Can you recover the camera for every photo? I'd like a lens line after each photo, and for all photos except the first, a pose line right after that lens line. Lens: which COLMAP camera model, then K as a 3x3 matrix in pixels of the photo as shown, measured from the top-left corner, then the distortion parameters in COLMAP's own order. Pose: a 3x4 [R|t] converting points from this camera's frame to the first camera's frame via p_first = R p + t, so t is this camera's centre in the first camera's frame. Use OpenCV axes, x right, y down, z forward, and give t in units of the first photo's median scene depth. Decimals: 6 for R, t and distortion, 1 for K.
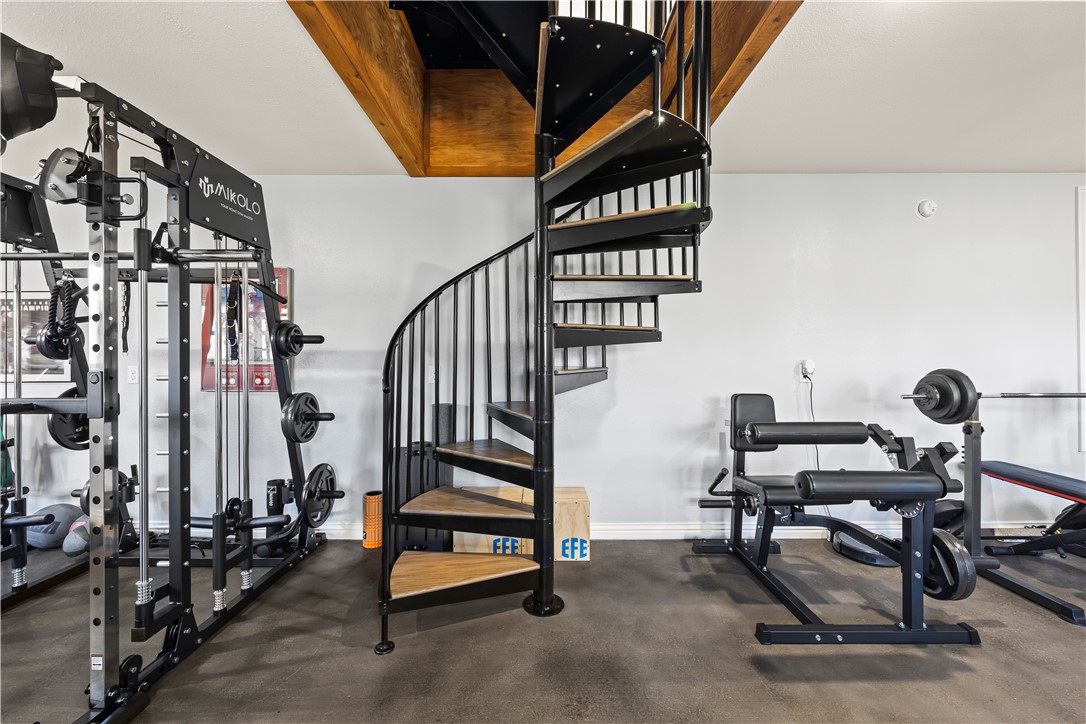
lens RADIAL K [[431.6, 0, 538.6], [0, 431.6, 357.1], [0, 0, 1]] dist [-0.002753, -0.000483]
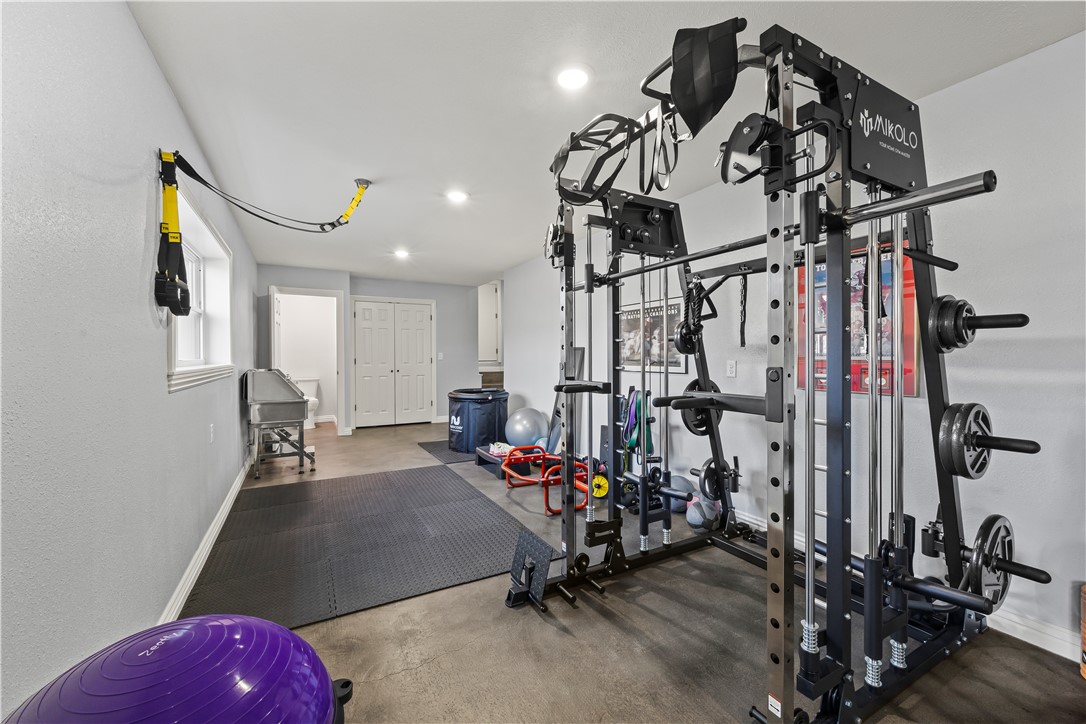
lens RADIAL K [[431.6, 0, 538.6], [0, 431.6, 357.1], [0, 0, 1]] dist [-0.002753, -0.000483]
pose [[0.478334, 0.002990, -0.878173, -0.335927], [0.006145, 0.999958, 0.006752, 0.003213], [0.878157, -0.008626, 0.478295, 0.119048]]
